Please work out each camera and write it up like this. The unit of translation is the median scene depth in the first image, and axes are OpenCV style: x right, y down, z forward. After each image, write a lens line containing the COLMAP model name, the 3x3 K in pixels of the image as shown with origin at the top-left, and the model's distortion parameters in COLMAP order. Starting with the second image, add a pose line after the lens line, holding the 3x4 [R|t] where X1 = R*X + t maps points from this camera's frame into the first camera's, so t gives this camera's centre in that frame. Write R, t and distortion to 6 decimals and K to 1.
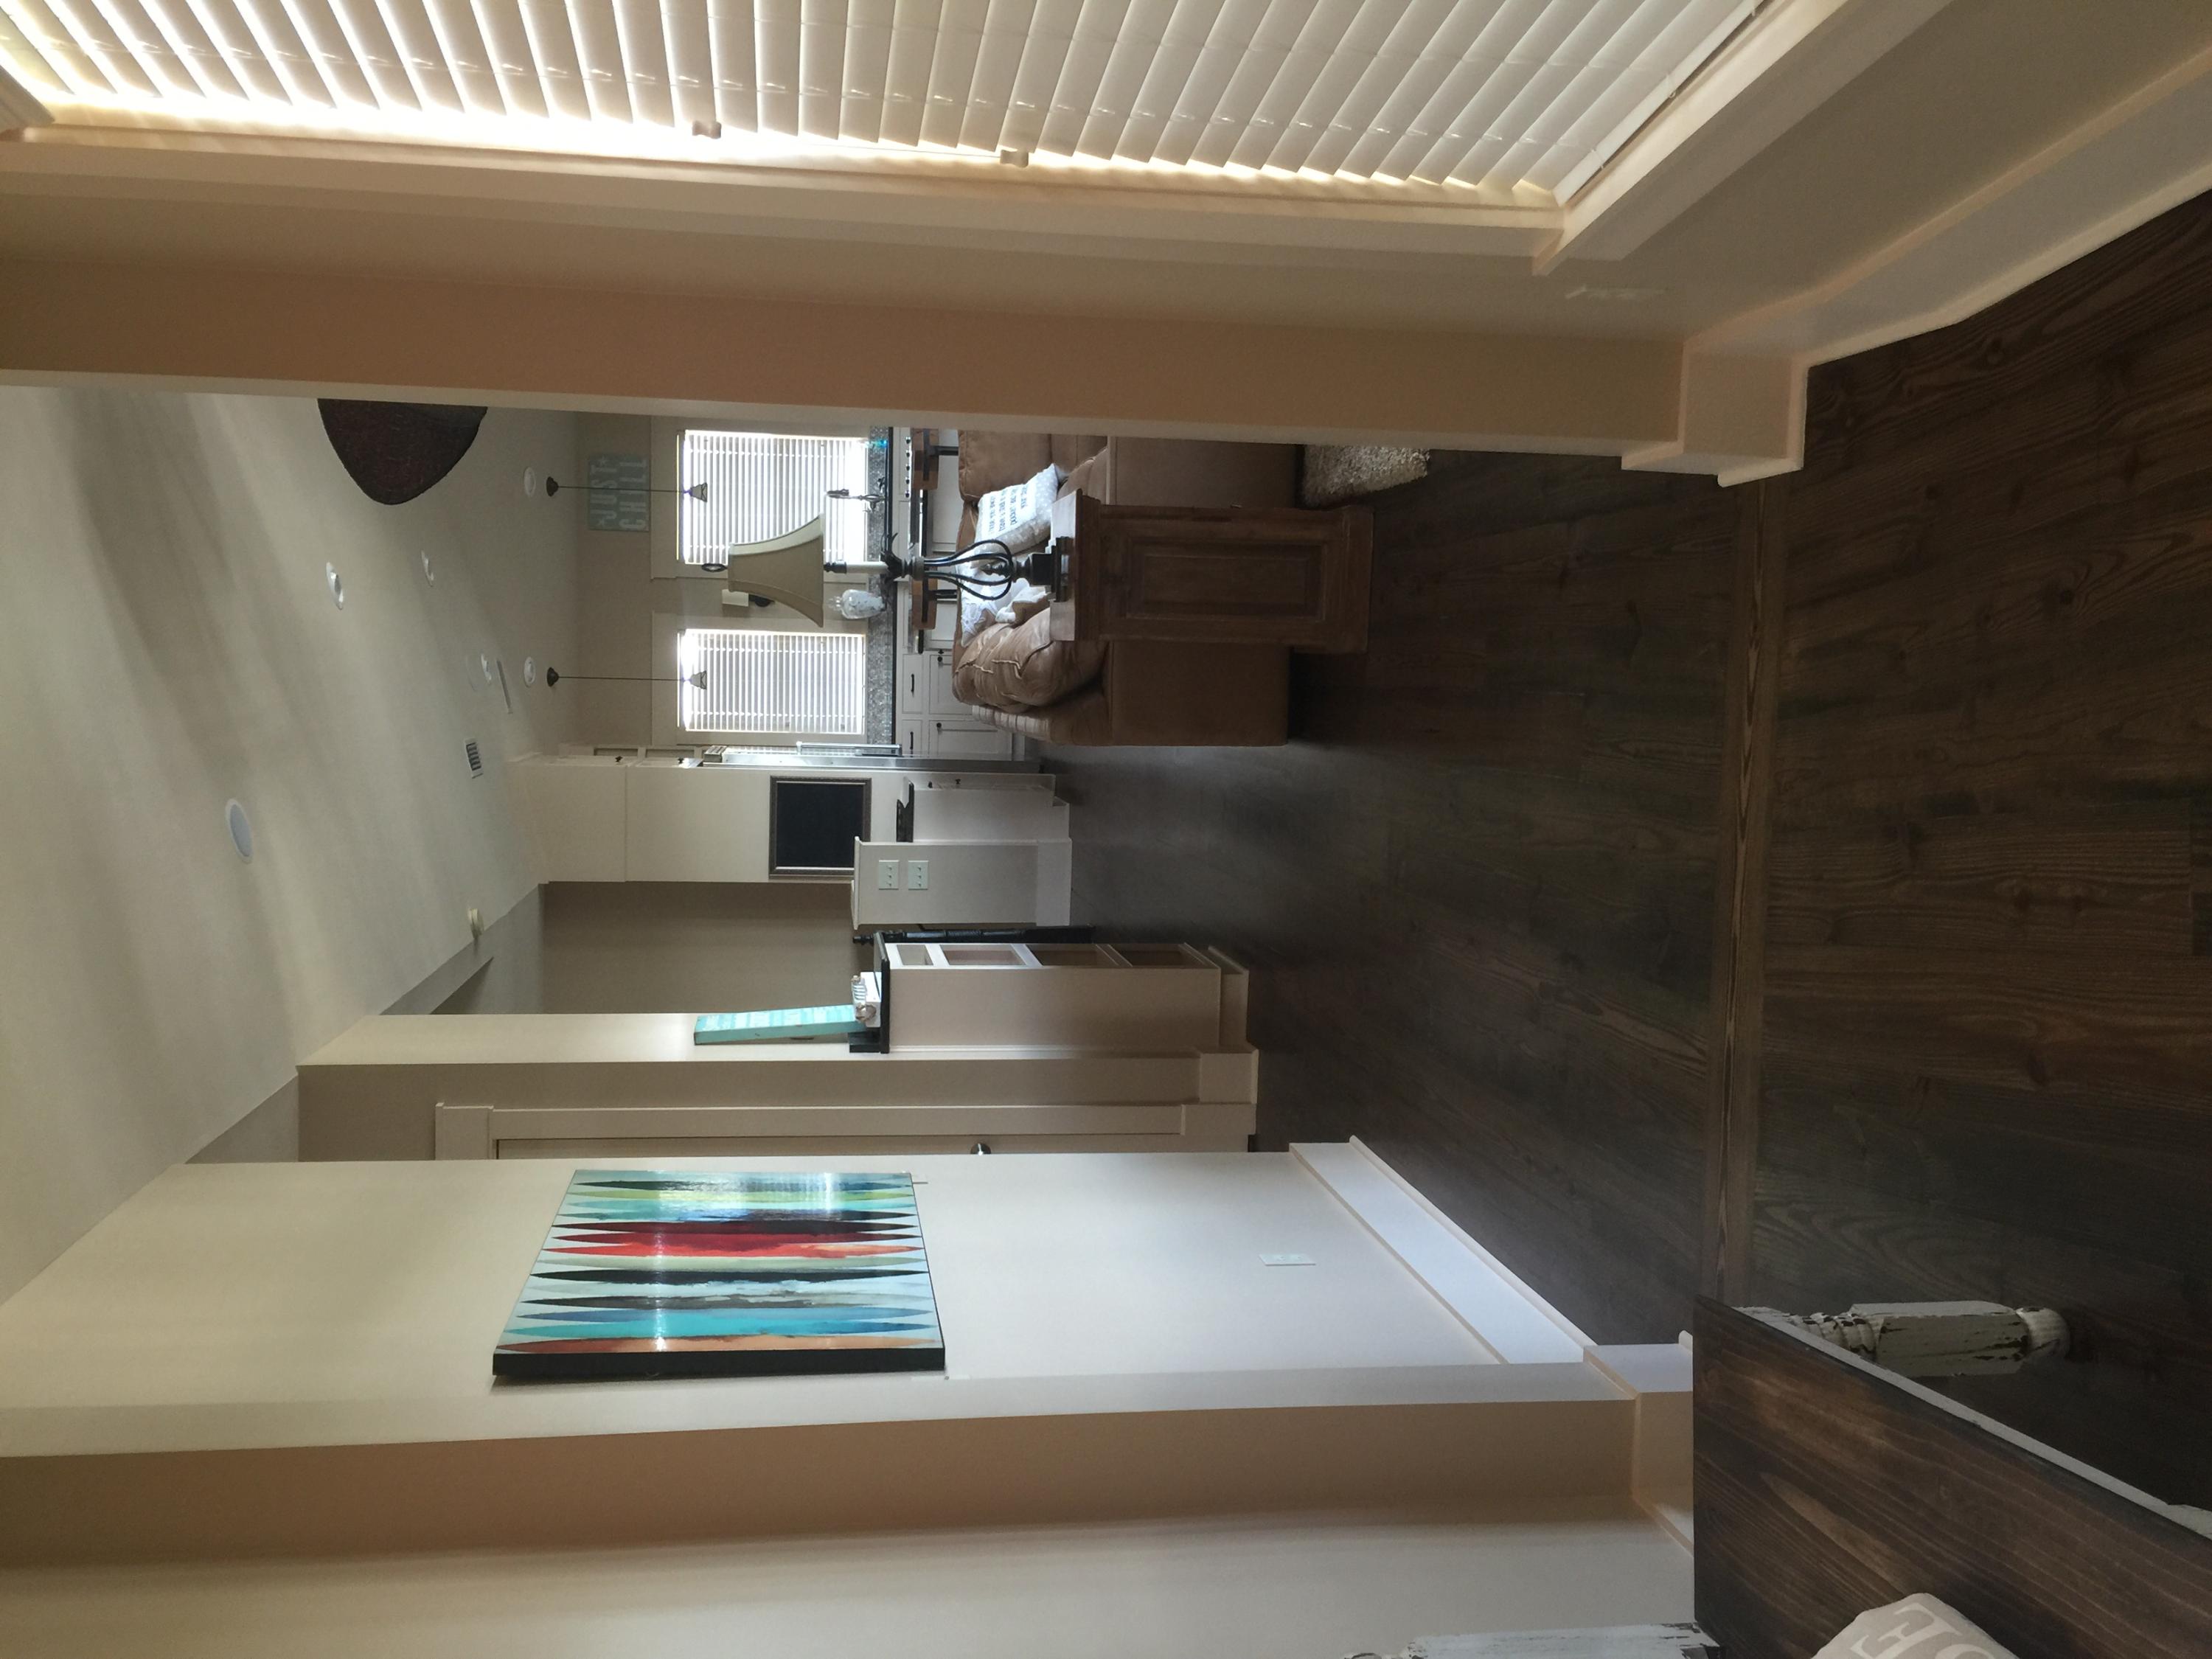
lens RADIAL K [[1905.7, 0, 1100.1], [0, 1905.7, 836.3], [0, 0, 1]] dist [0.090986, -0.127825]
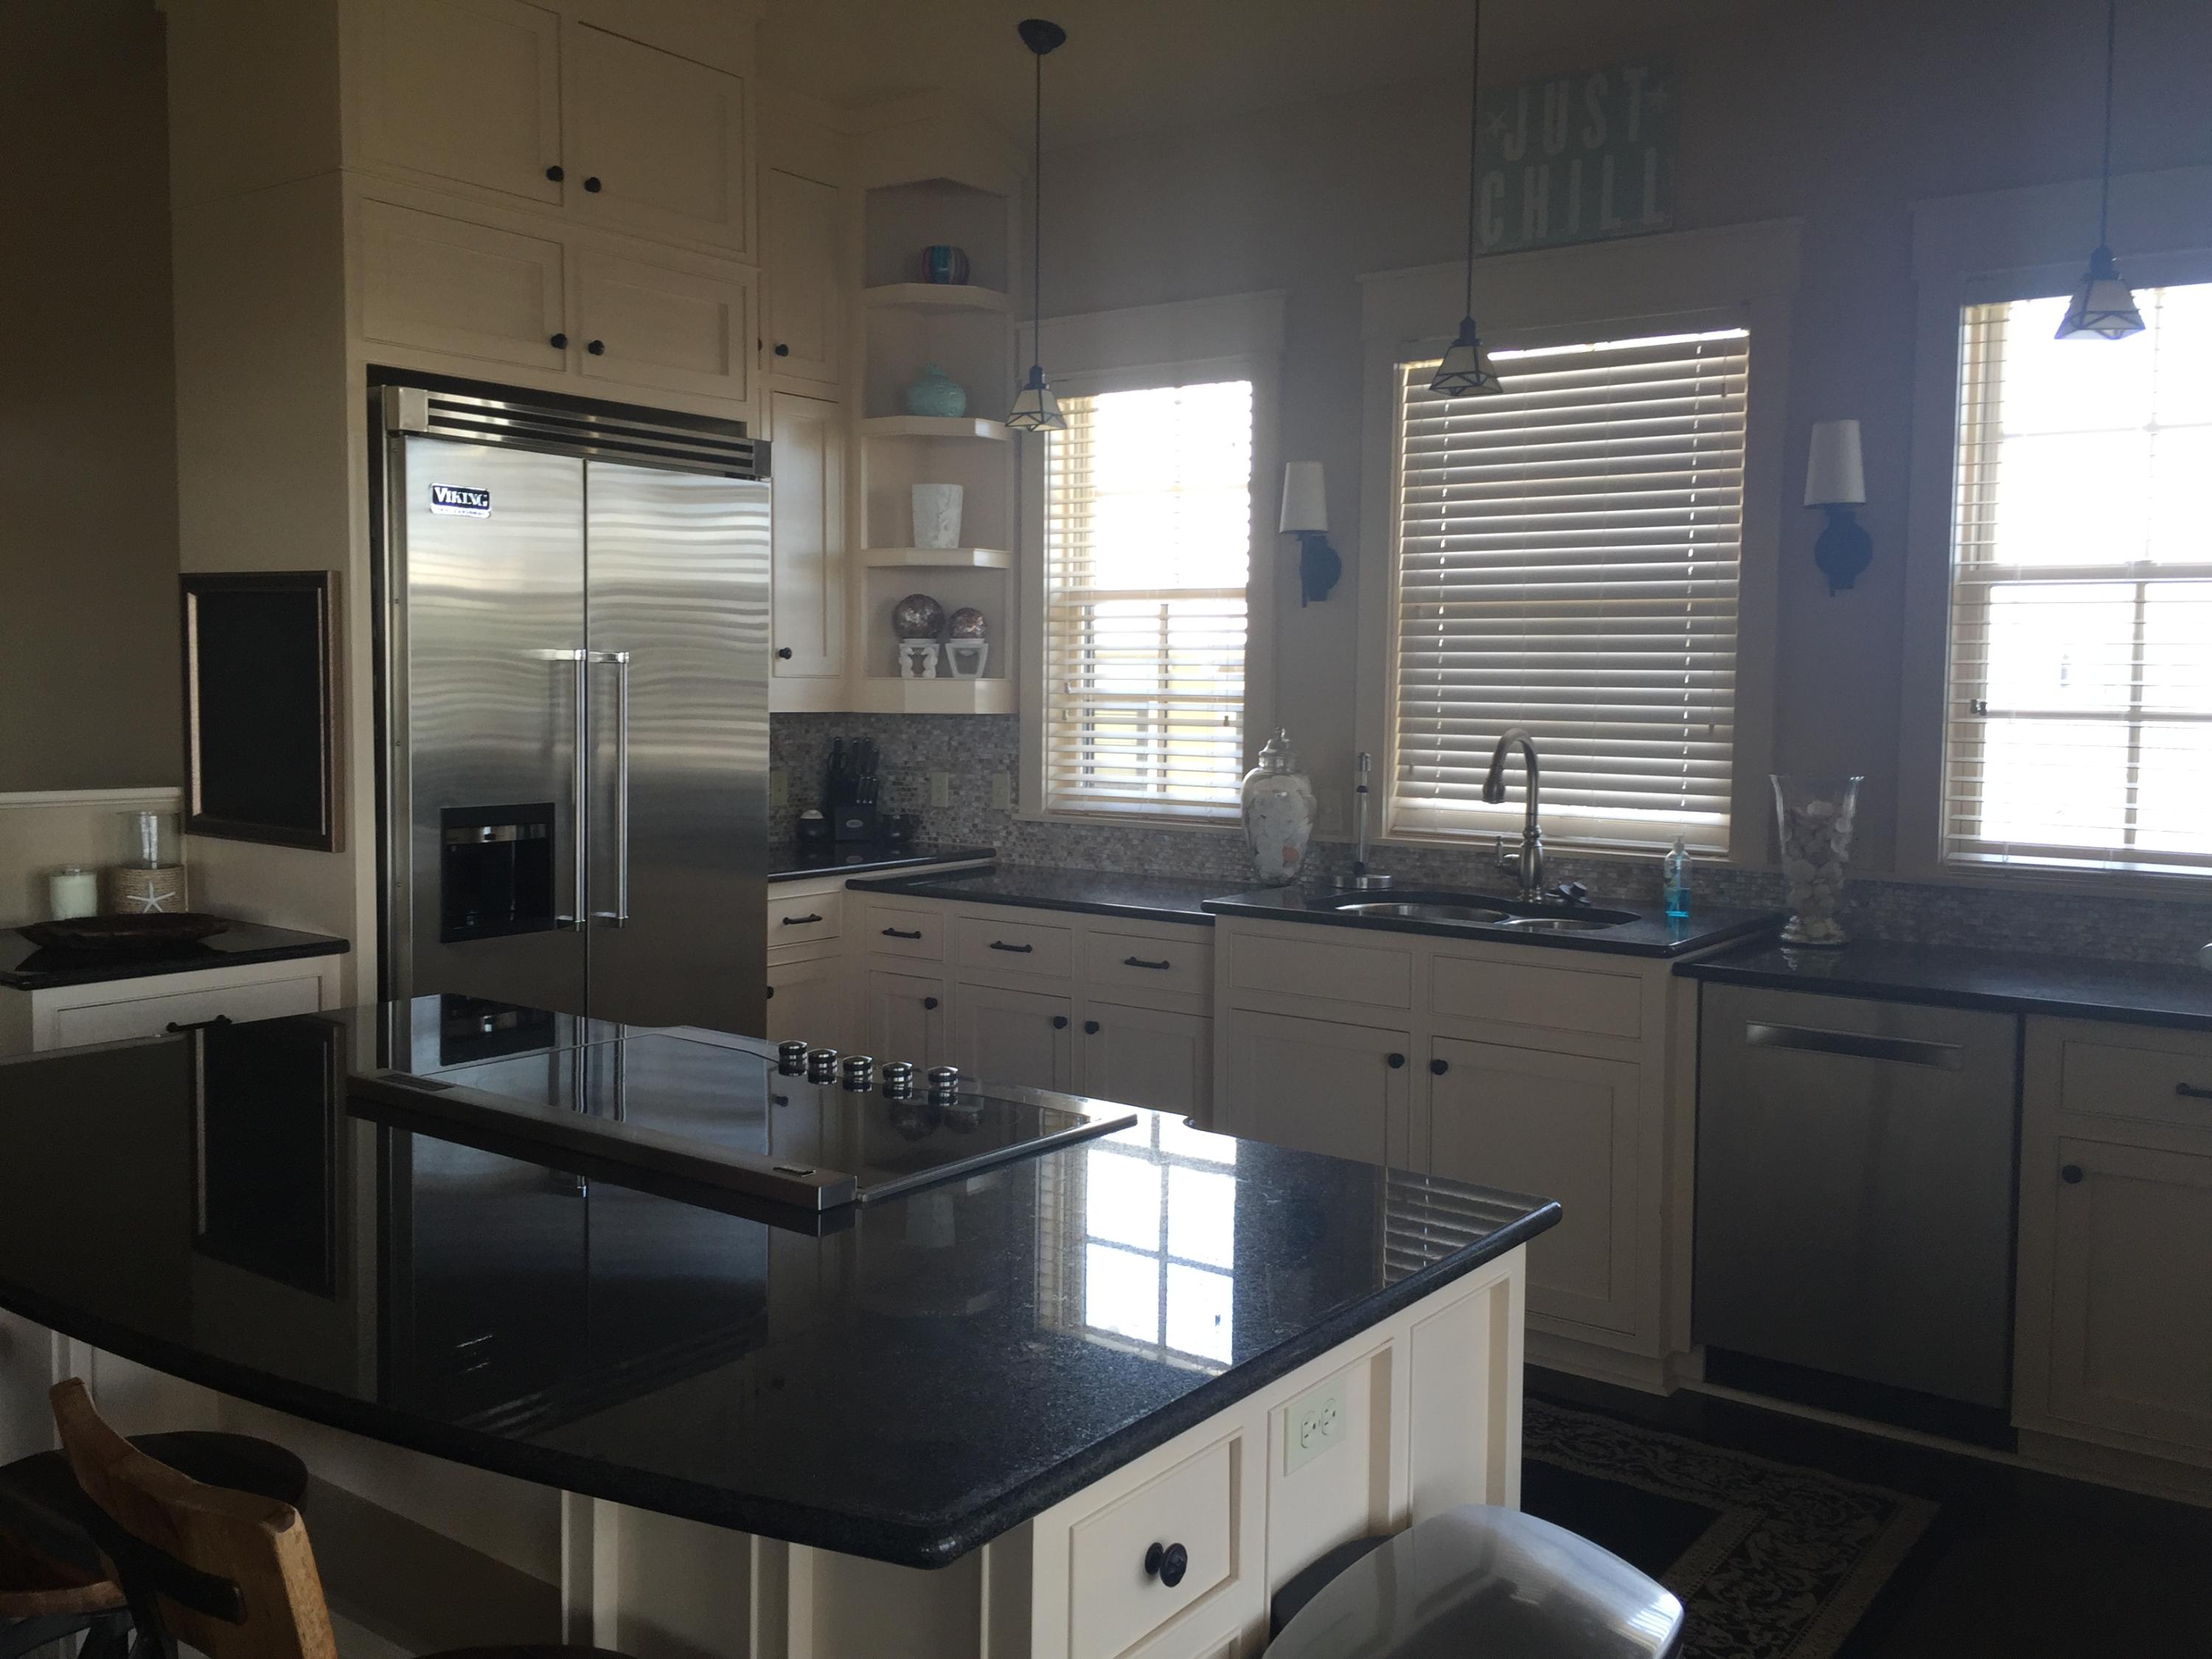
lens RADIAL K [[1874.8, 0, 1108.6], [0, 1874.8, 821.4], [0, 0, 1]] dist [0.022118, 0.000100]
pose [[-0.084568, 0.994534, -0.061235, -0.099778], [-0.852793, -0.040457, 0.520680, -0.288065], [0.515357, 0.096254, 0.851553, 0.665654]]
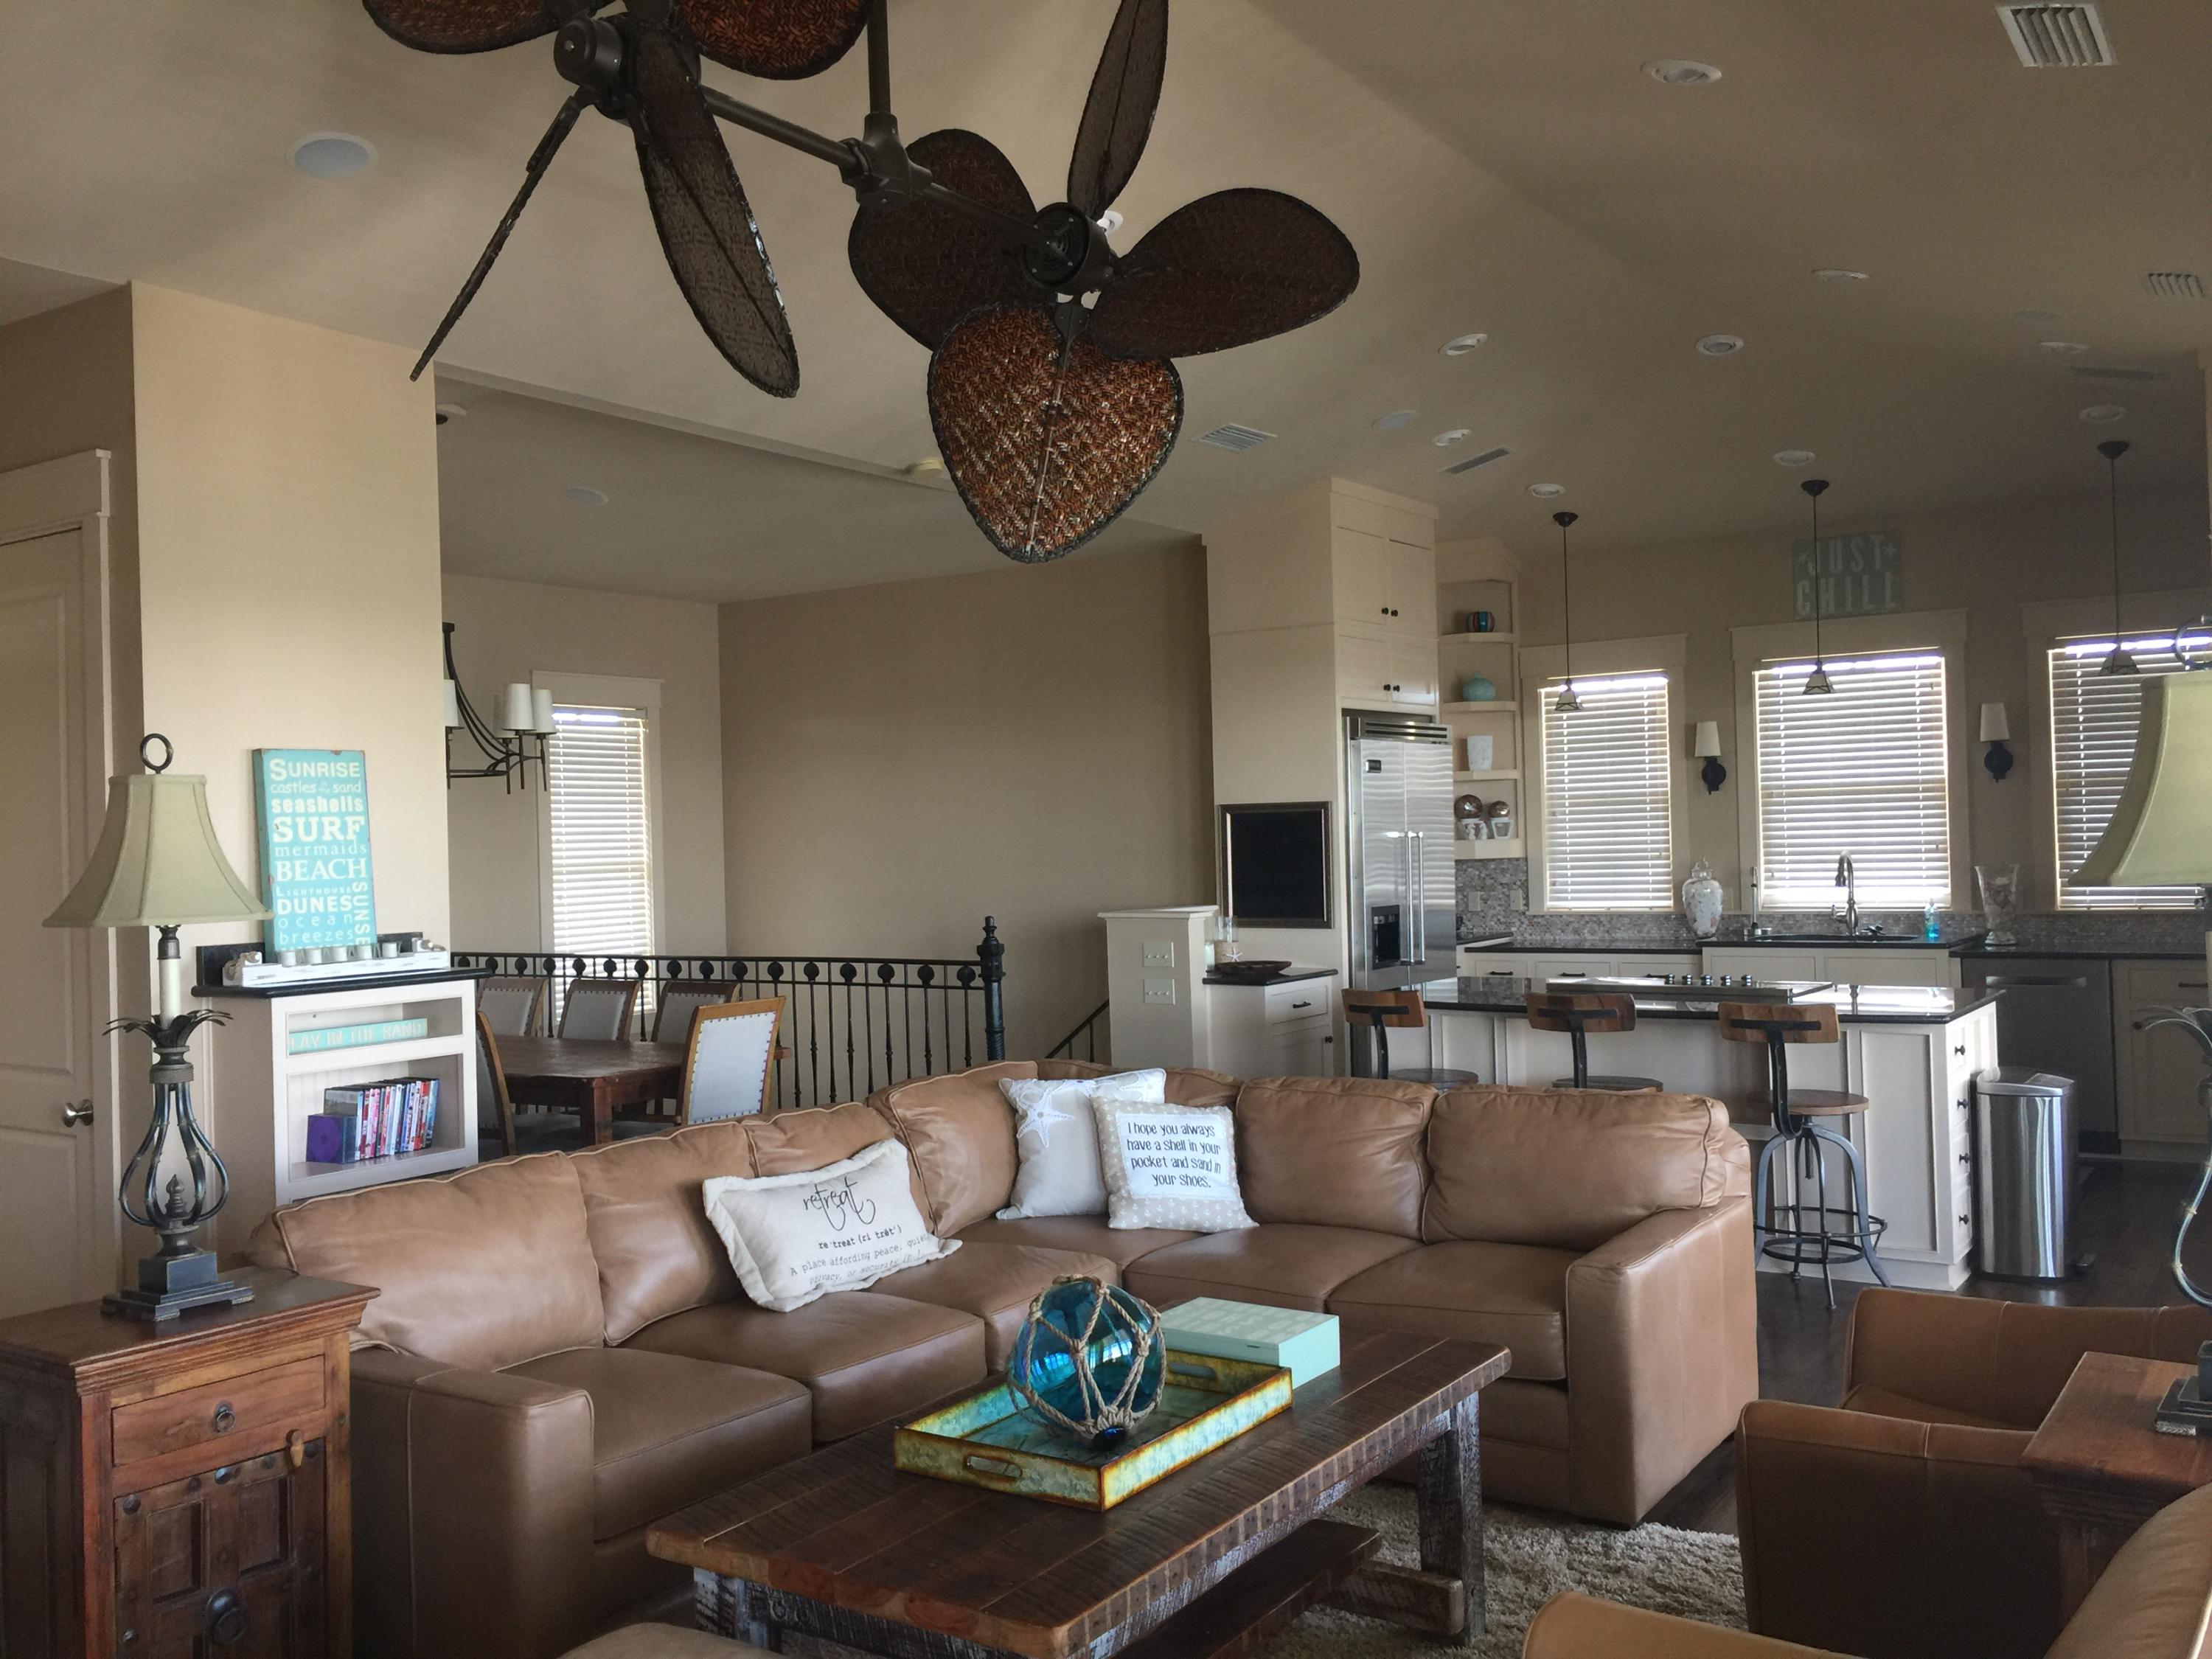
lens RADIAL K [[1905.7, 0, 1100.1], [0, 1905.7, 836.3], [0, 0, 1]] dist [0.090986, -0.127825]
pose [[-0.037067, 0.989180, -0.141946, -0.036897], [-0.872722, 0.037152, 0.486802, -0.281614], [0.486808, 0.141924, 0.861902, 0.238281]]
